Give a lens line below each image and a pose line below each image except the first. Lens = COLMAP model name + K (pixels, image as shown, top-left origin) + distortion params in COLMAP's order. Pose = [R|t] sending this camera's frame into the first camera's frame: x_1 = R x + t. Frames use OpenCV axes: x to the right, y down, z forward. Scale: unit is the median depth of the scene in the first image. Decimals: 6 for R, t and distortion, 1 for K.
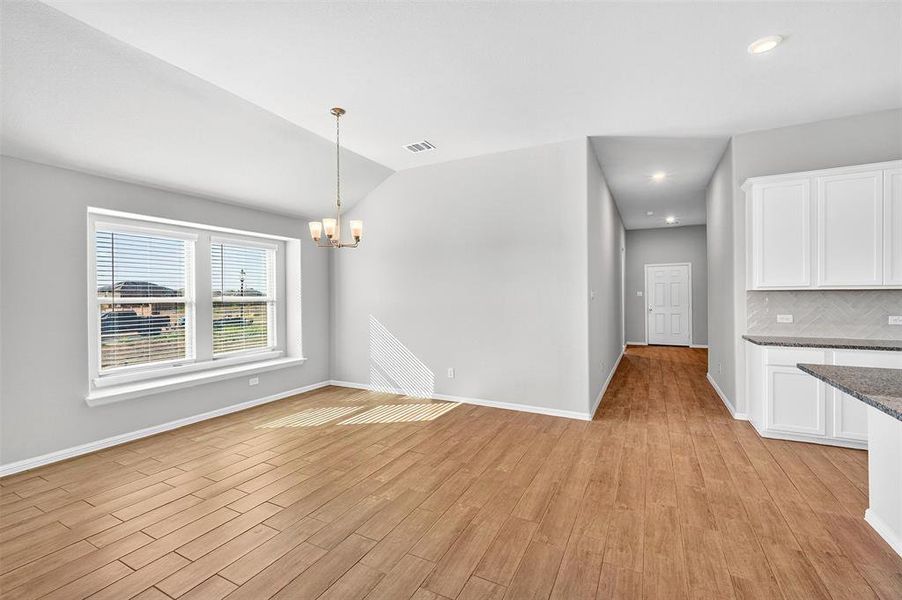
lens RADIAL K [[384.3, 0, 454.4], [0, 384.3, 301.5], [0, 0, 1]] dist [0.000603, -0.000157]
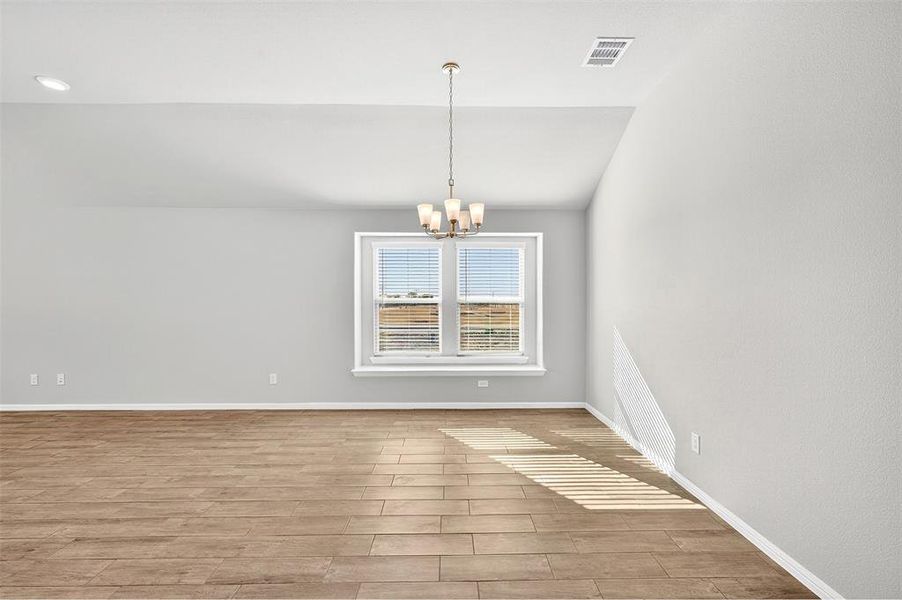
lens RADIAL K [[384.3, 0, 454.4], [0, 384.3, 301.5], [0, 0, 1]] dist [0.000603, -0.000157]
pose [[0.471240, 0.014015, -0.881894, 0.333829], [-0.015313, 0.999853, 0.007707, -0.009772], [0.881872, 0.009873, 0.471385, 0.501822]]
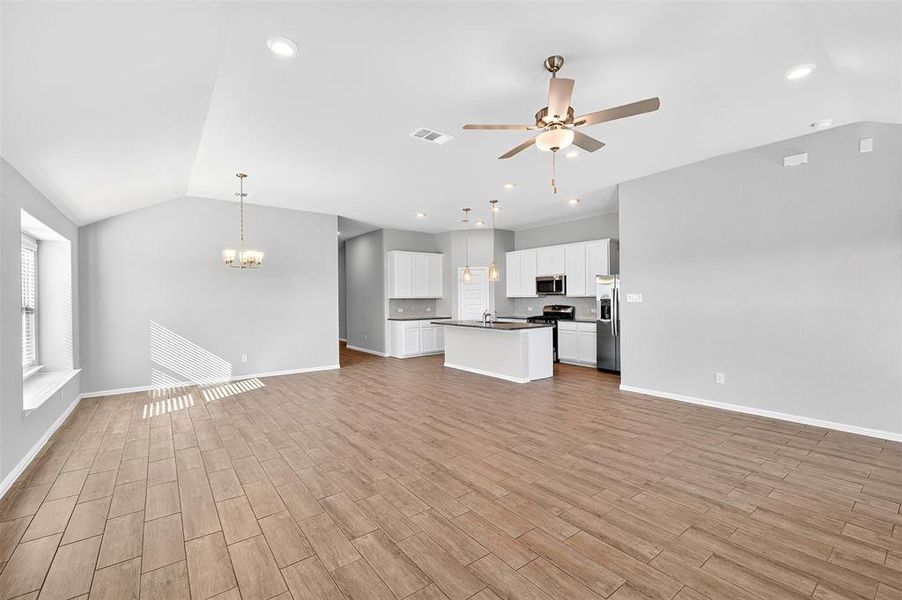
lens RADIAL K [[382.9, 0, 451.0], [0, 382.9, 300.0], [0, 0, 1]] dist [-0.001124, -0.000327]
pose [[0.431601, -0.000651, 0.902064, -1.021887], [0.020883, 0.999739, -0.009270, 0.008400], [-0.901823, 0.022839, 0.431502, -0.276955]]
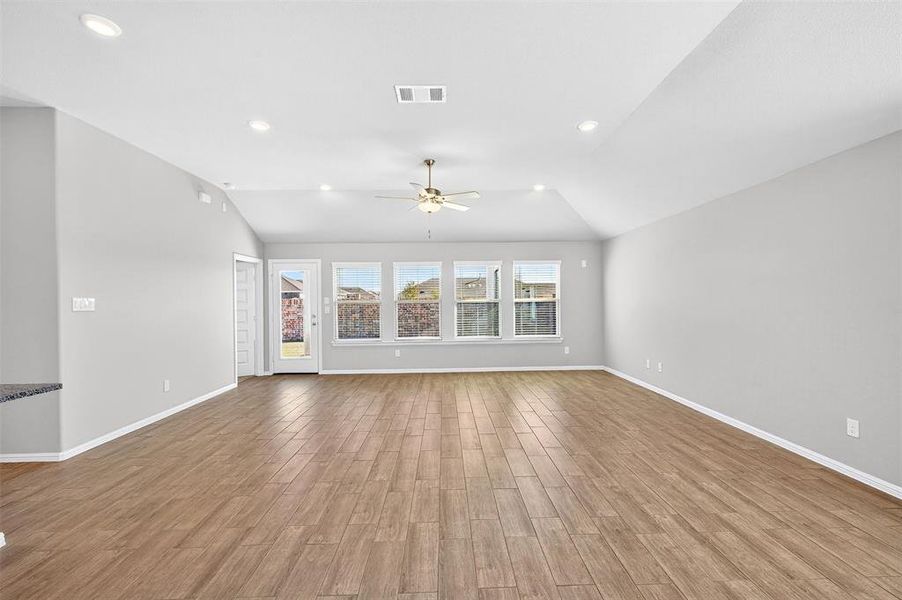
lens RADIAL K [[384.3, 0, 454.4], [0, 384.3, 301.5], [0, 0, 1]] dist [0.000603, -0.000157]
pose [[-0.877406, 0.018219, -0.479403, 0.061795], [0.009728, 0.999749, 0.020189, -0.012558], [0.479651, 0.013050, -0.877362, 0.803180]]
